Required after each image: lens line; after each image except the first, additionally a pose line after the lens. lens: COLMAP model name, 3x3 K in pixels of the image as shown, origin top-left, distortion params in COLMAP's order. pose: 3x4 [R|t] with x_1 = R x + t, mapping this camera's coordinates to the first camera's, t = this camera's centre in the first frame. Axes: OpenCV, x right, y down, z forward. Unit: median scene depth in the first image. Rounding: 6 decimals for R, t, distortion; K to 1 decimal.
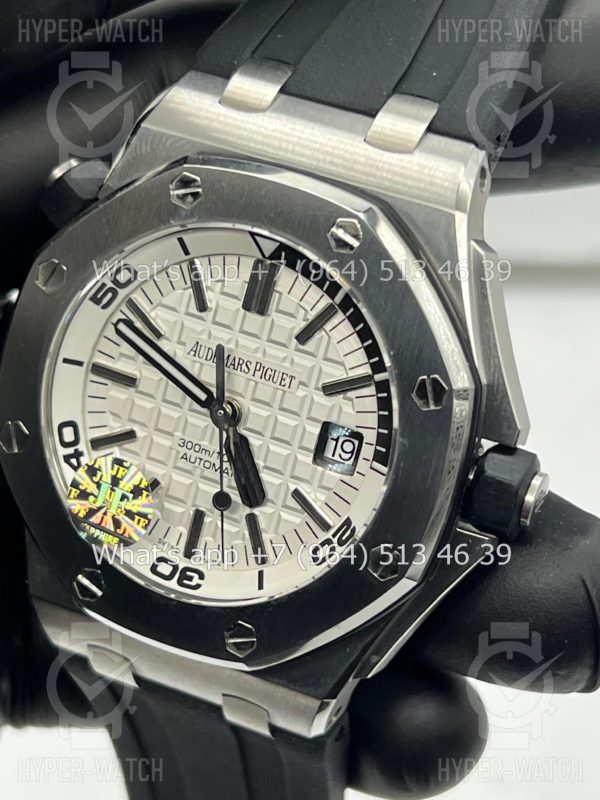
lens RADIAL K [[1872.4, 0, 304.9], [0, 1872.4, 402.4], [0, 0, 1]] dist [0.272766, 0.000000]
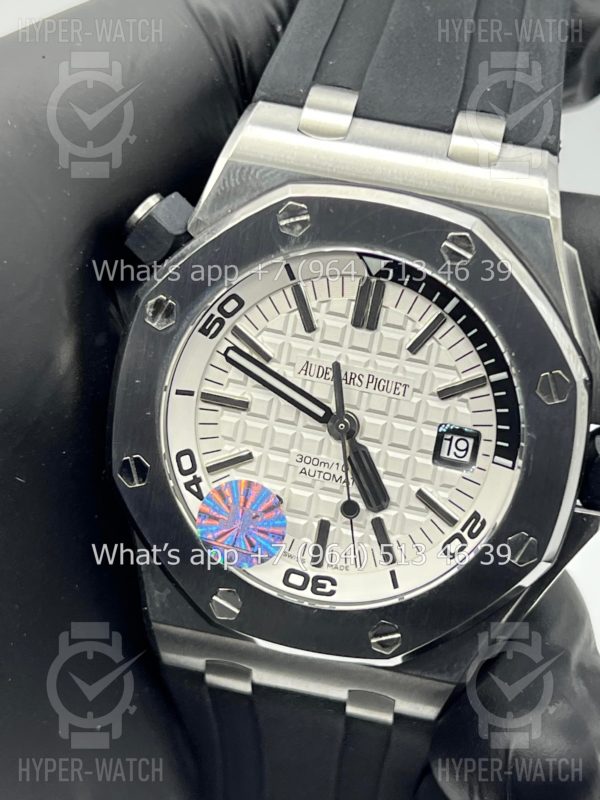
lens RADIAL K [[1872.4, 0, 297.2], [0, 1872.4, 395.8], [0, 0, 1]] dist [0.272766, 0.000000]
pose [[0.974085, -0.107825, 0.198829, -0.274567], [0.103740, 0.994125, 0.030880, -0.046219], [-0.200991, -0.009453, 0.979548, -0.024297]]
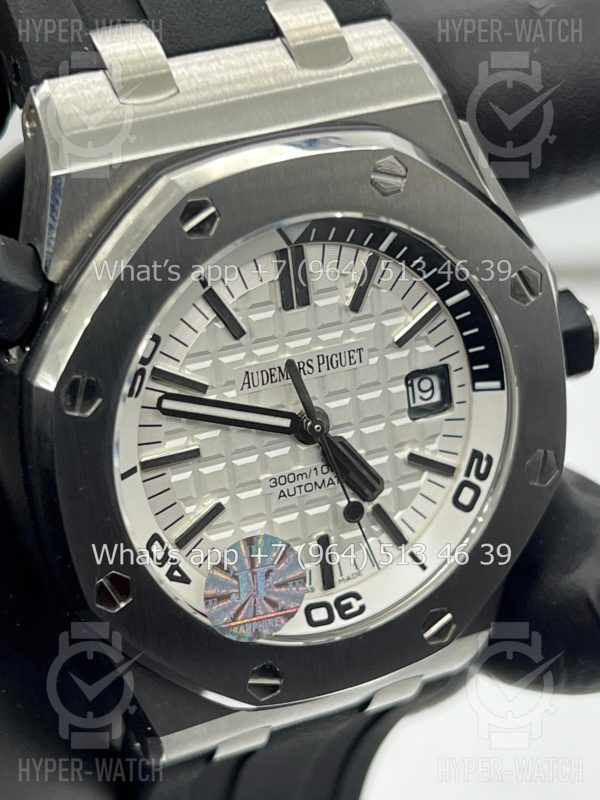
lens RADIAL K [[1872.4, 0, 297.9], [0, 1872.4, 401.3], [0, 0, 1]] dist [0.272766, 0.000000]
pose [[0.650437, -0.523176, 0.550653, -0.516341], [0.405310, 0.852188, 0.330908, -0.292191], [-0.642383, 0.007951, 0.766343, 0.341441]]
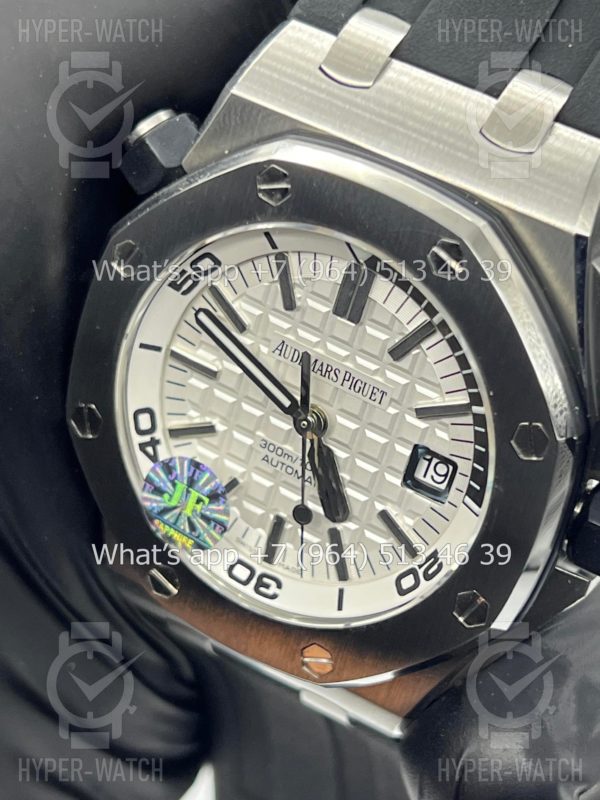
lens RADIAL K [[1872.4, 0, 299.0], [0, 1872.4, 401.5], [0, 0, 1]] dist [0.272766, 0.000000]
pose [[0.994209, 0.058495, -0.090148, 0.034267], [-0.036573, 0.972976, 0.227991, -0.212596], [0.101048, -0.223374, 0.969481, 0.112718]]
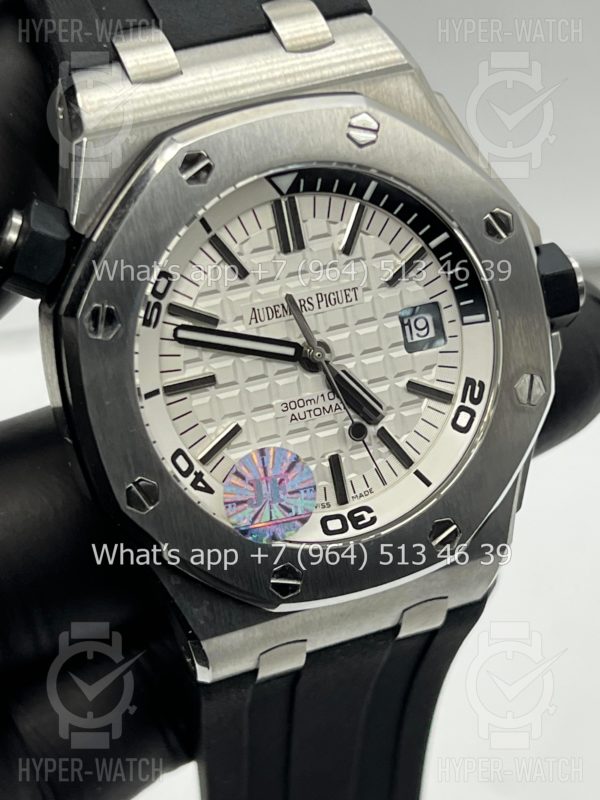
lens RADIAL K [[1872.4, 0, 303.3], [0, 1872.4, 392.2], [0, 0, 1]] dist [0.272766, 0.000000]
pose [[0.691111, -0.489354, 0.531881, -0.583906], [0.483766, 0.859959, 0.162608, -0.141629], [-0.536968, 0.144926, 0.831060, 0.181123]]
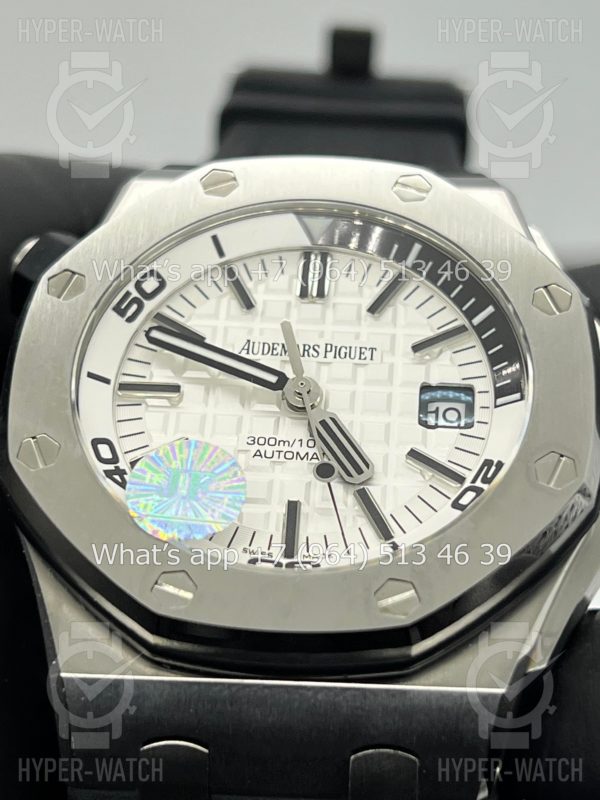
lens RADIAL K [[1872.4, 0, 298.7], [0, 1872.4, 396.2], [0, 0, 1]] dist [0.272766, 0.000000]
pose [[0.929575, 0.020749, 0.368048, -0.351363], [0.226700, 0.755120, -0.615143, 0.519885], [-0.290684, 0.655258, 0.697237, 0.418074]]
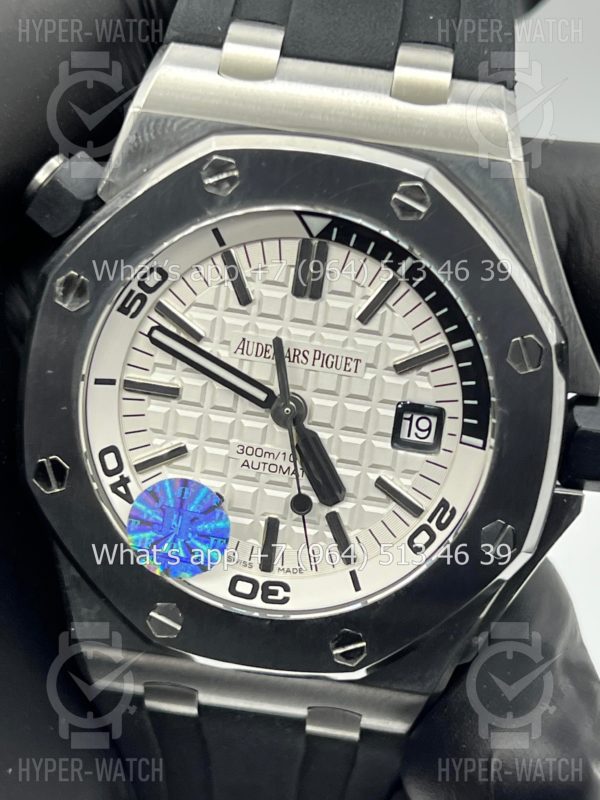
lens RADIAL K [[1872.4, 0, 292.6], [0, 1872.4, 401.3], [0, 0, 1]] dist [0.272766, 0.000000]
pose [[0.956870, -0.163320, 0.240263, -0.261158], [0.153846, 0.986402, 0.057807, -0.051535], [-0.246437, -0.018350, 0.968985, 0.106126]]
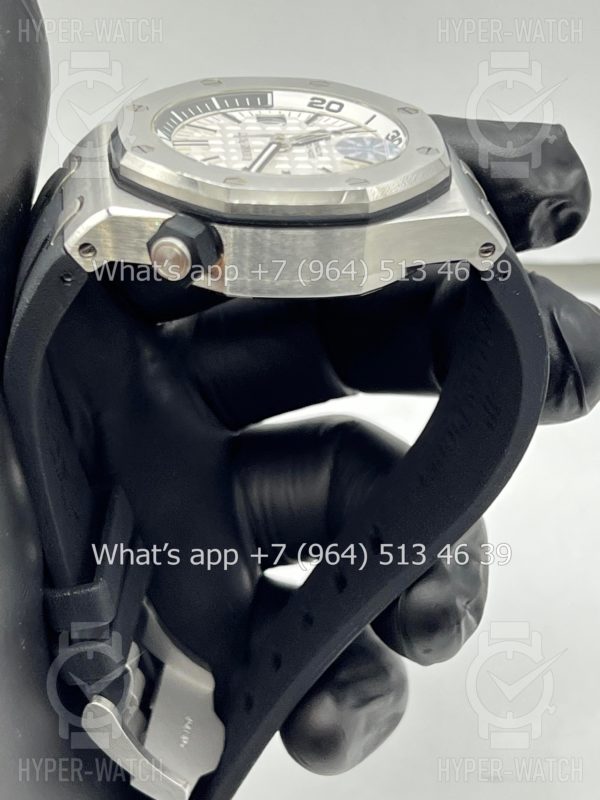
lens RADIAL K [[1872.4, 0, 301.4], [0, 1872.4, 401.5], [0, 0, 1]] dist [0.272766, 0.000000]
pose [[-0.373214, -0.131067, 0.918440, -1.439809], [0.916078, -0.208568, 0.342491, -0.529939], [0.146668, 0.969186, 0.197908, 0.905447]]
